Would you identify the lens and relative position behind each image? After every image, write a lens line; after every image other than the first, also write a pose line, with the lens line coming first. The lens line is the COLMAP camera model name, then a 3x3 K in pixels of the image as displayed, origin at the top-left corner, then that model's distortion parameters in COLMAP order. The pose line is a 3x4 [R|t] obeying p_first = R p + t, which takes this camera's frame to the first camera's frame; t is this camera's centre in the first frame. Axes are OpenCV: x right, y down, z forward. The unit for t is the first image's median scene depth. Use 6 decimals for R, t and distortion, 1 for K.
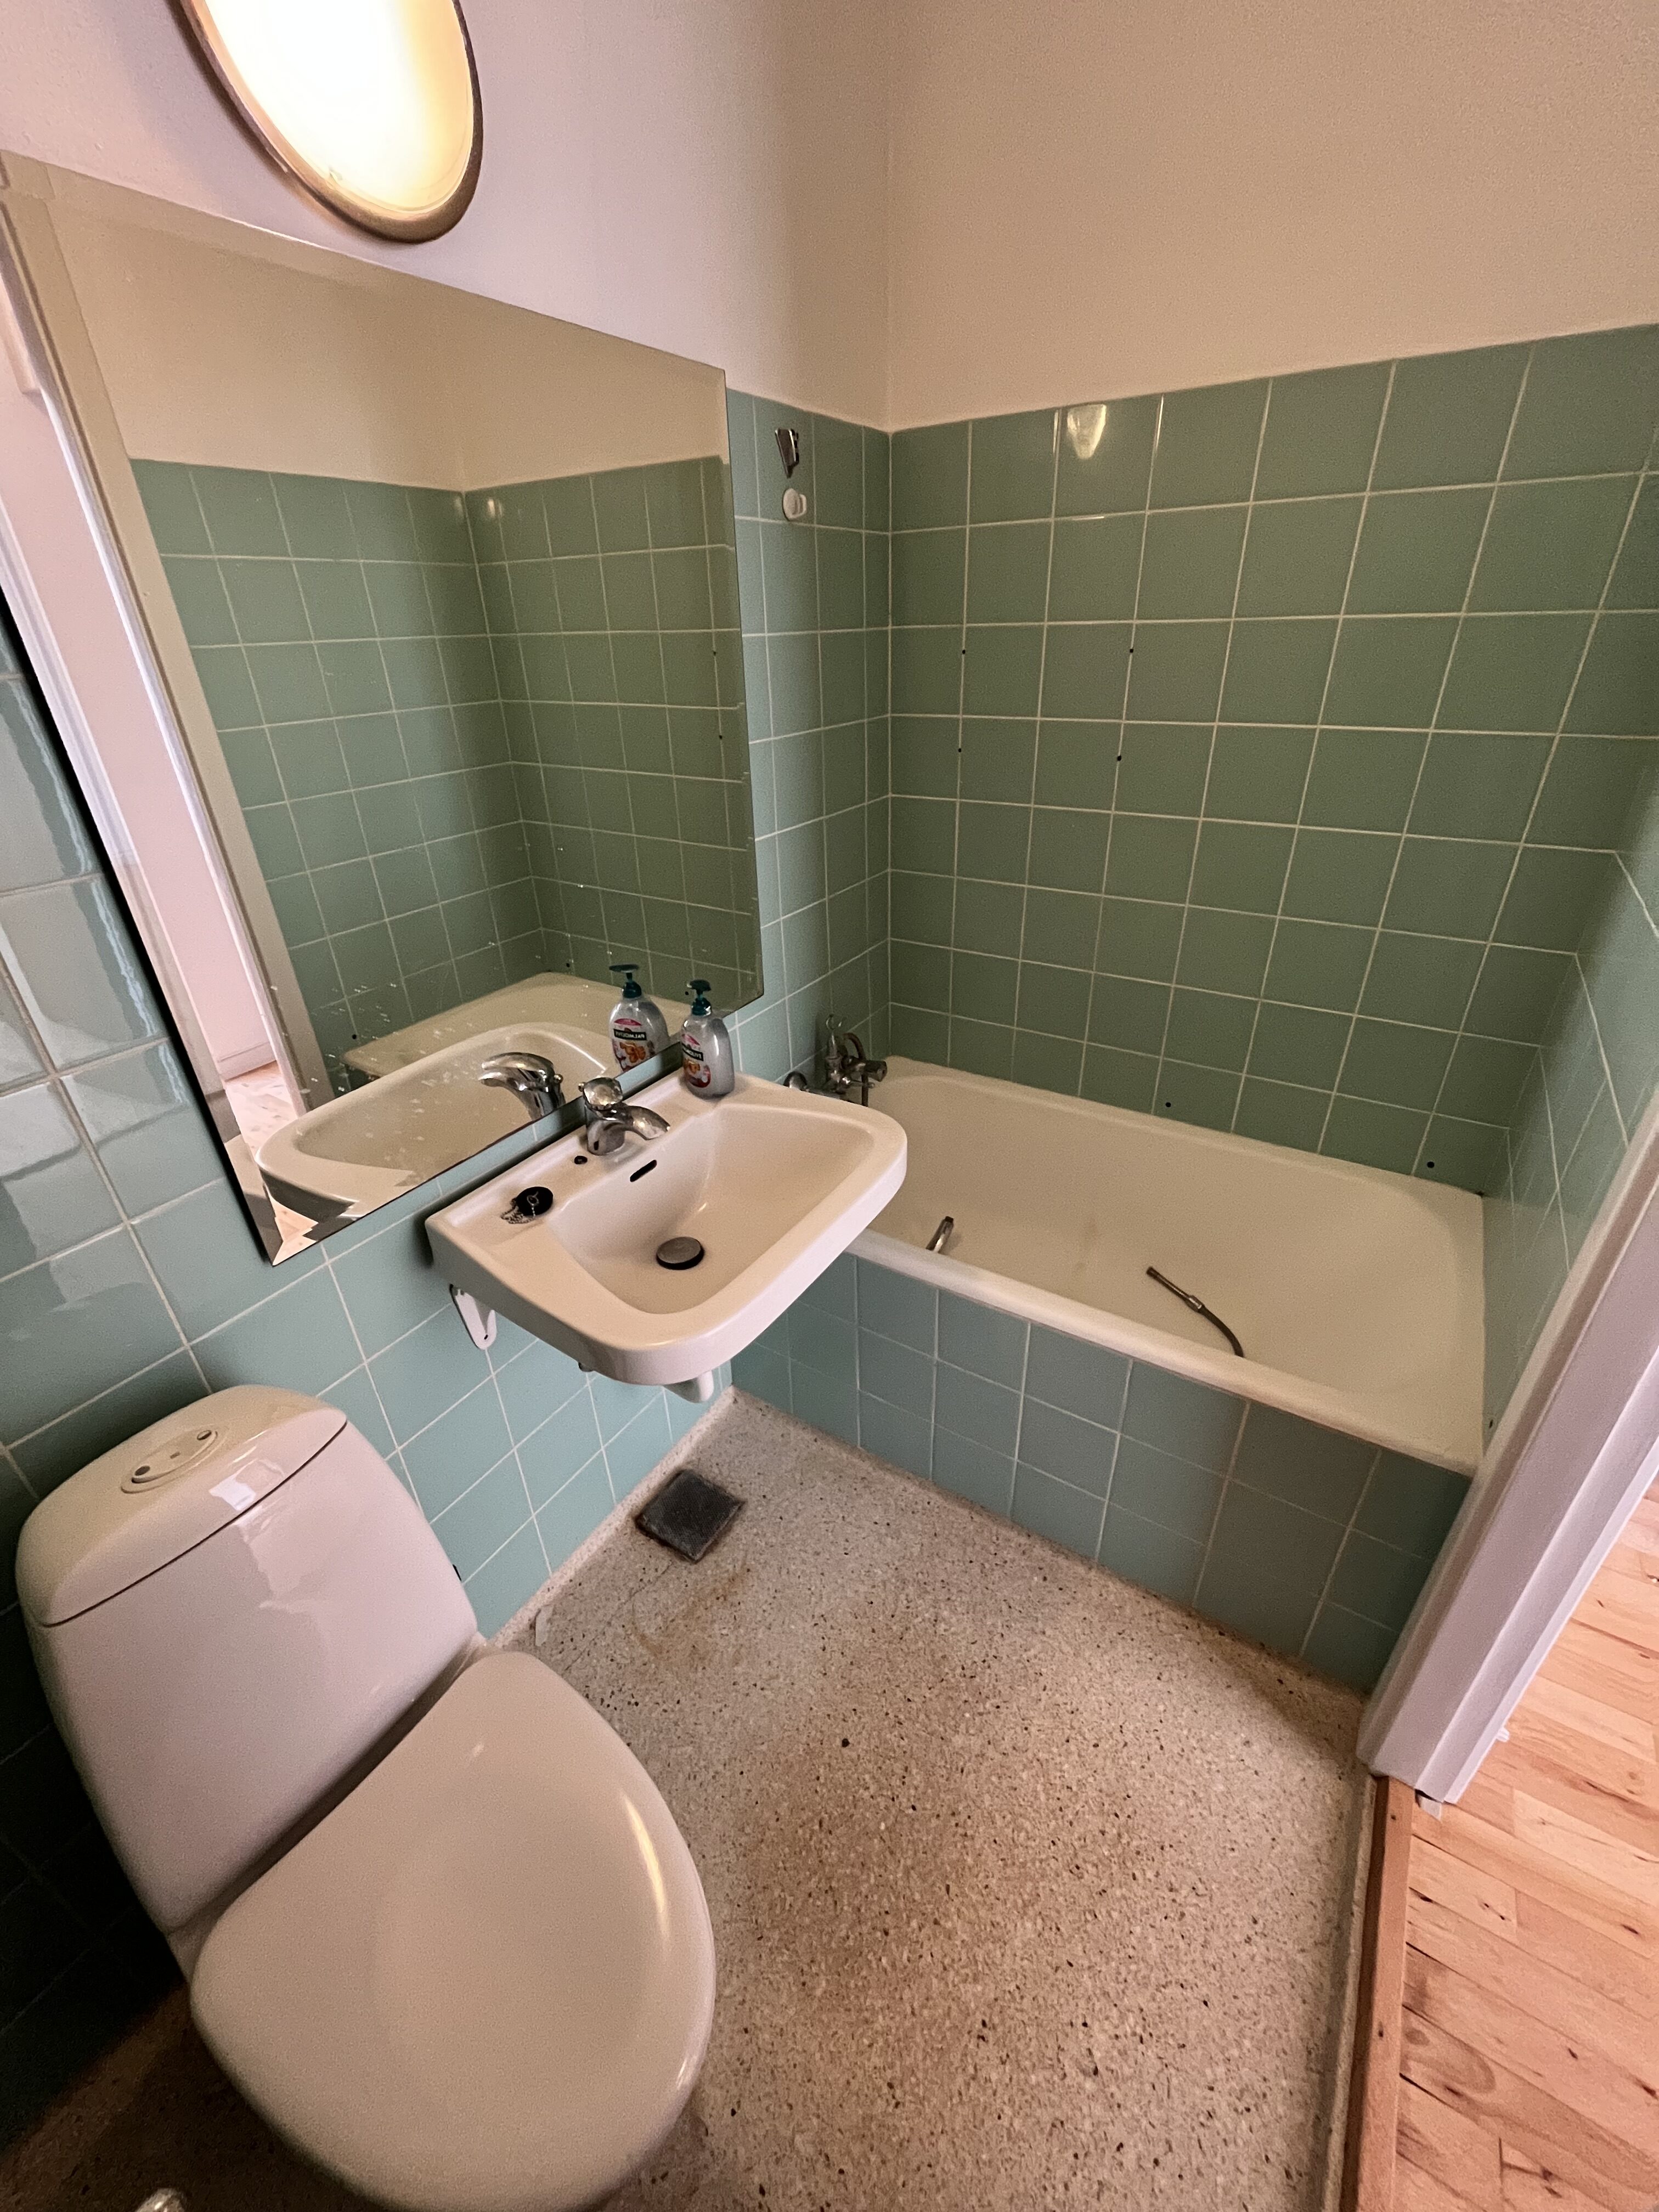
lens RADIAL K [[893.4, 0, 831.1], [0, 893.4, 1097.9], [0, 0, 1]] dist [-0.002957, -0.000416]
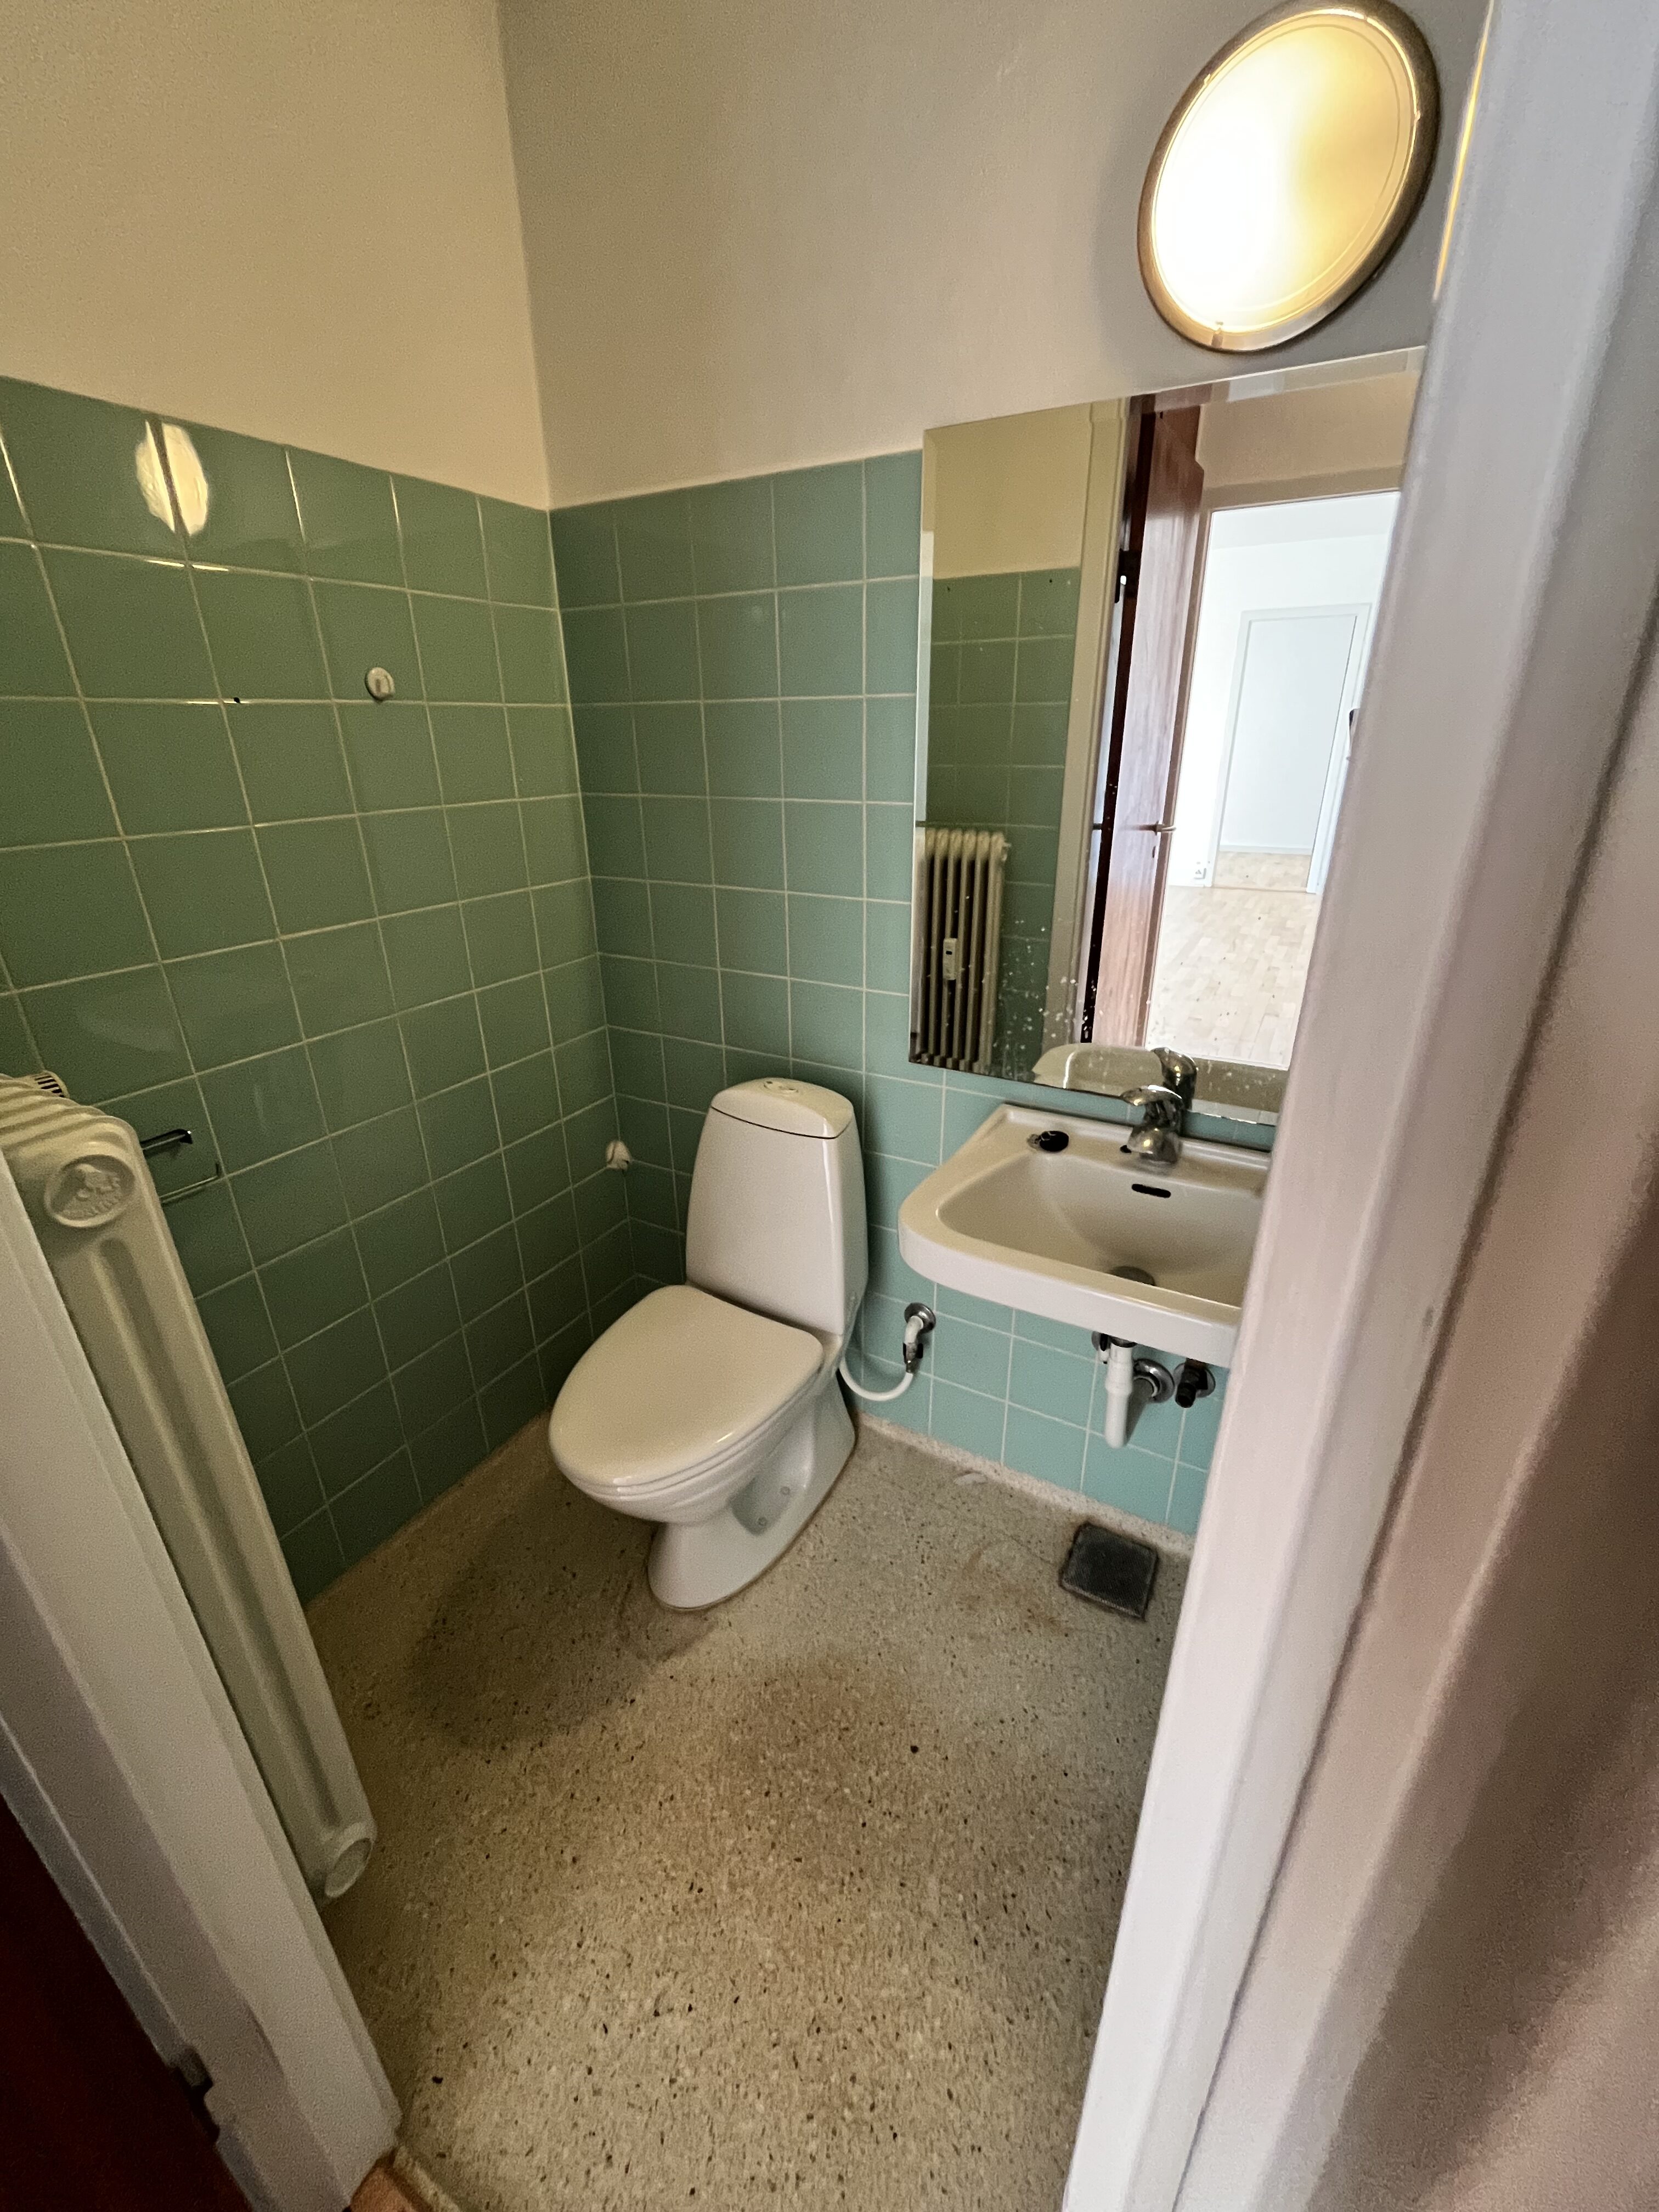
lens RADIAL K [[893.4, 0, 831.1], [0, 893.4, 1097.9], [0, 0, 1]] dist [-0.002957, -0.000416]
pose [[0.052145, 0.409510, -0.910814, 0.633185], [-0.464755, 0.817218, 0.340820, -0.176258], [0.883903, 0.405533, 0.232935, 0.391297]]
